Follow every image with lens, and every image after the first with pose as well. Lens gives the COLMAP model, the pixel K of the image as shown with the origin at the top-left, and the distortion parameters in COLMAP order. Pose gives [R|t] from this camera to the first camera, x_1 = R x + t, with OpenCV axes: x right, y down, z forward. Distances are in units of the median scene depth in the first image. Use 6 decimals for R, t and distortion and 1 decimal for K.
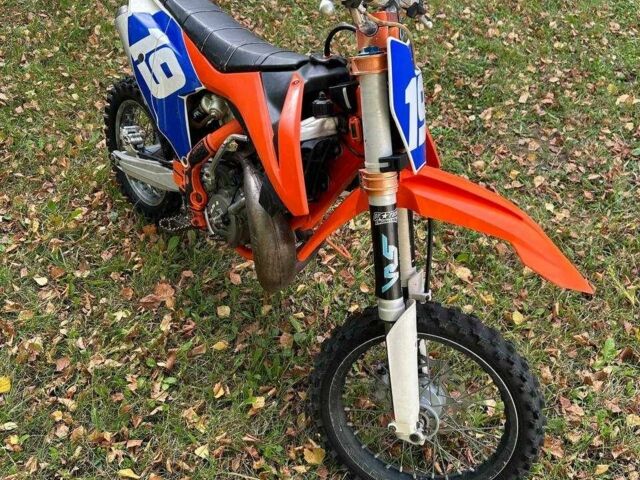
lens RADIAL K [[600.1, 0, 318.4], [0, 600.1, 231.5], [0, 0, 1]] dist [0.149111, -0.306412]
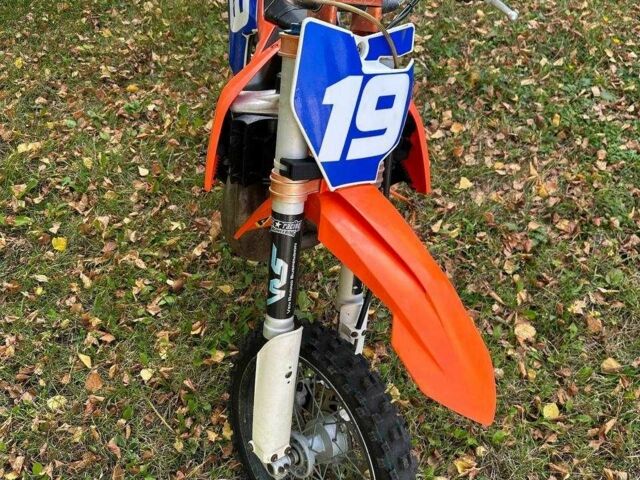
lens RADIAL K [[600.1, 0, 318.4], [0, 600.1, 231.5], [0, 0, 1]] dist [0.149111, -0.306412]
pose [[0.829068, 0.365013, -0.423571, 0.368930], [-0.321326, 0.930972, 0.173325, -0.128978], [0.457598, -0.007594, 0.889127, 0.186190]]
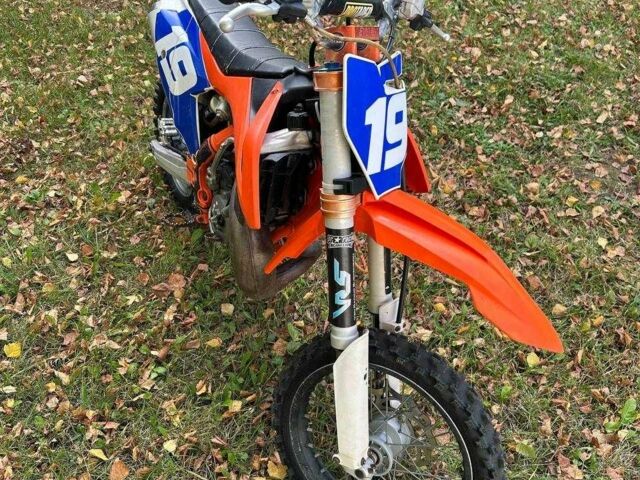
lens RADIAL K [[600.1, 0, 318.4], [0, 600.1, 231.5], [0, 0, 1]] dist [0.149111, -0.306412]
pose [[0.976298, 0.113222, -0.184451, 0.179342], [-0.110767, 0.993566, 0.023591, -0.040852], [0.185935, -0.002601, 0.982559, 0.041866]]
